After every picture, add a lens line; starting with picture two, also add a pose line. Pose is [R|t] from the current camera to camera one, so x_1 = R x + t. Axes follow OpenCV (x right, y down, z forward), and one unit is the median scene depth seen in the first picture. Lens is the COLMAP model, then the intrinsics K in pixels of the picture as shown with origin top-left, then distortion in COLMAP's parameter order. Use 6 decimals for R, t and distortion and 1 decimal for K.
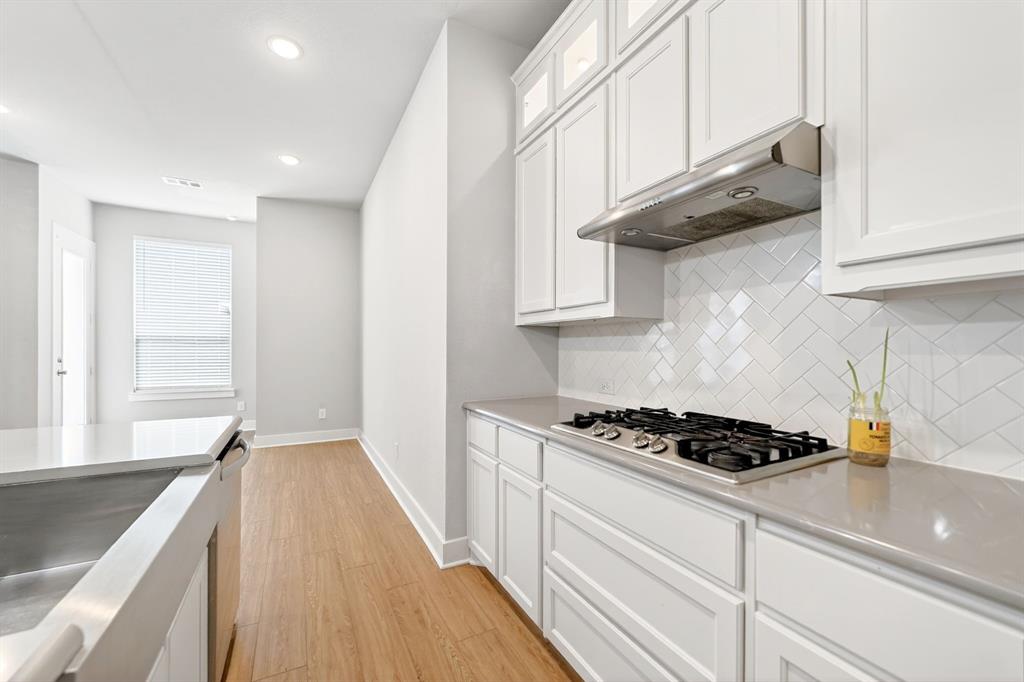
lens RADIAL K [[409.9, 0, 508.7], [0, 409.9, 347.3], [0, 0, 1]] dist [-0.004317, 0.001056]
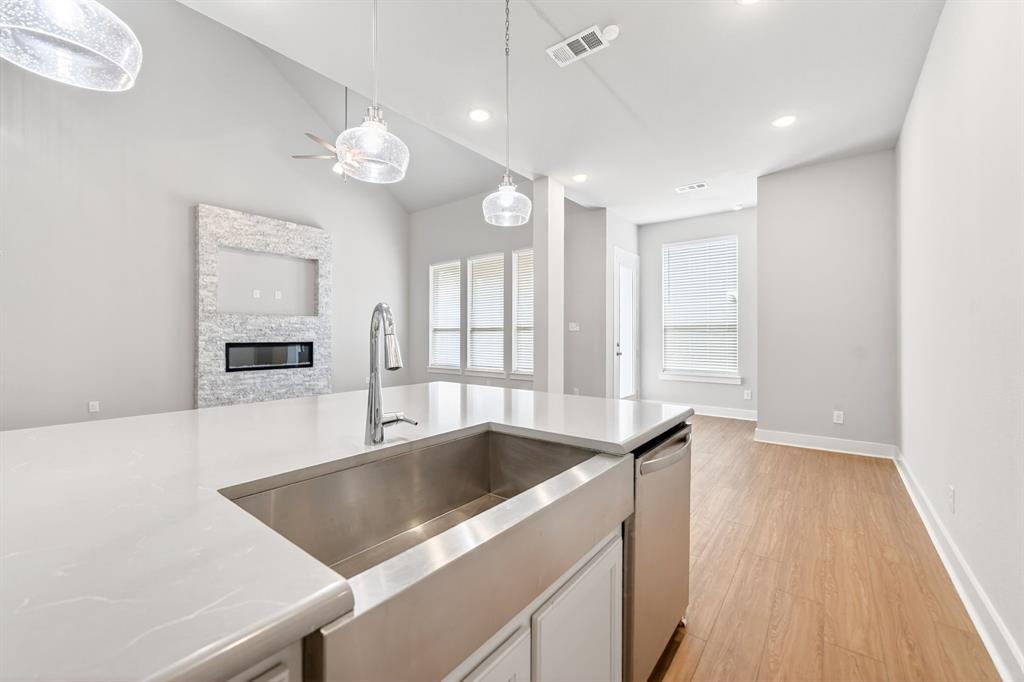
lens RADIAL K [[409.9, 0, 512.5], [0, 409.9, 334.0], [0, 0, 1]] dist [-0.004317, 0.001056]
pose [[0.416933, -0.005999, -0.908917, 0.012601], [0.002964, 0.999982, -0.005241, 0.001004], [0.908932, -0.000509, 0.416944, 0.100208]]
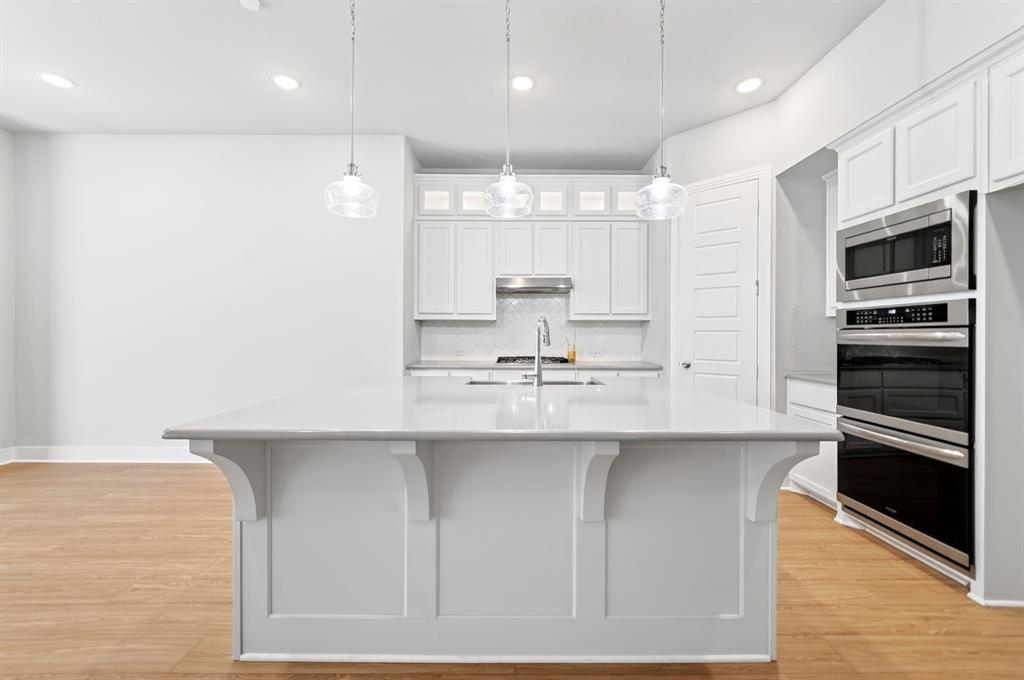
lens RADIAL K [[409.9, 0, 512.7], [0, 409.9, 336.1], [0, 0, 1]] dist [-0.004317, 0.001056]
pose [[0.454768, -0.001288, 0.890609, -0.773511], [-0.004829, 0.999981, 0.003912, 0.004621], [-0.890597, -0.006080, 0.454753, -0.083876]]
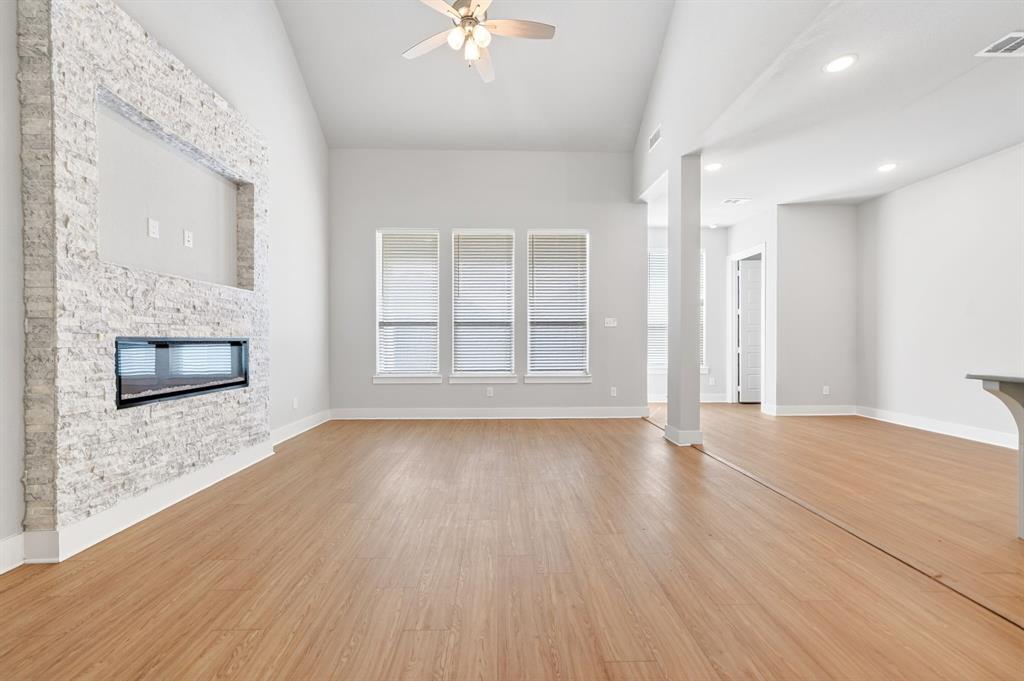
lens RADIAL K [[409.9, 0, 506.8], [0, 409.9, 345.1], [0, 0, 1]] dist [-0.004317, 0.001056]
pose [[0.900651, 0.002170, -0.434538, -0.941770], [0.003421, 0.999921, 0.012084, 0.027154], [0.434530, -0.012370, 0.900572, -0.484981]]
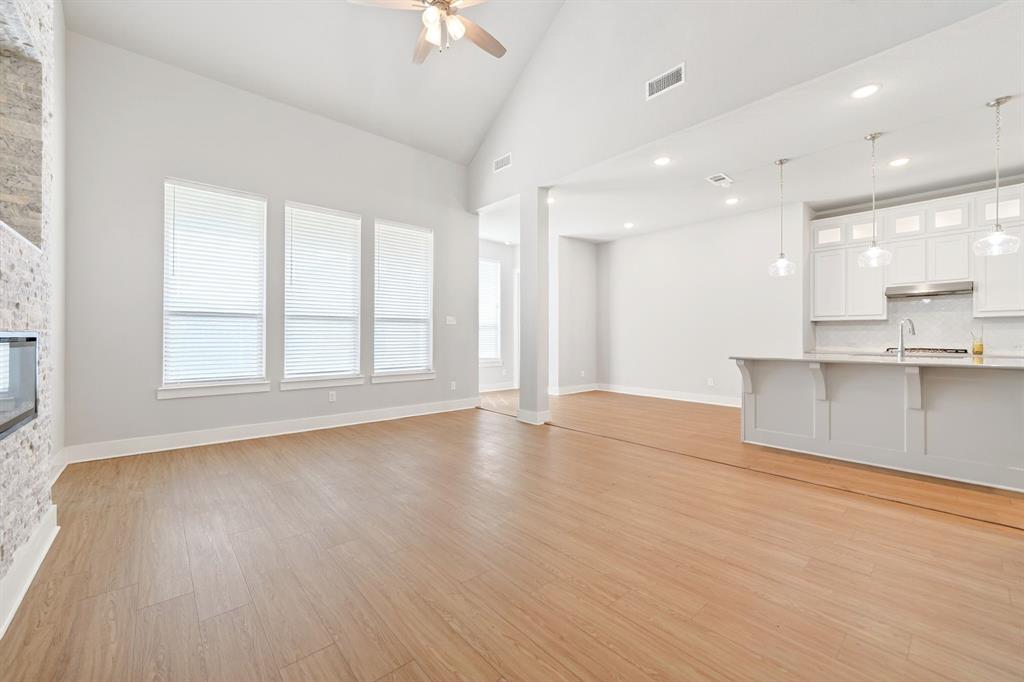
lens RADIAL K [[409.9, 0, 508.3], [0, 409.9, 337.0], [0, 0, 1]] dist [-0.004317, 0.001056]
pose [[0.969810, 0.001142, 0.243859, -1.384848], [-0.001310, 0.999999, 0.000525, 0.026573], [-0.243858, -0.000828, 0.969810, -0.559577]]
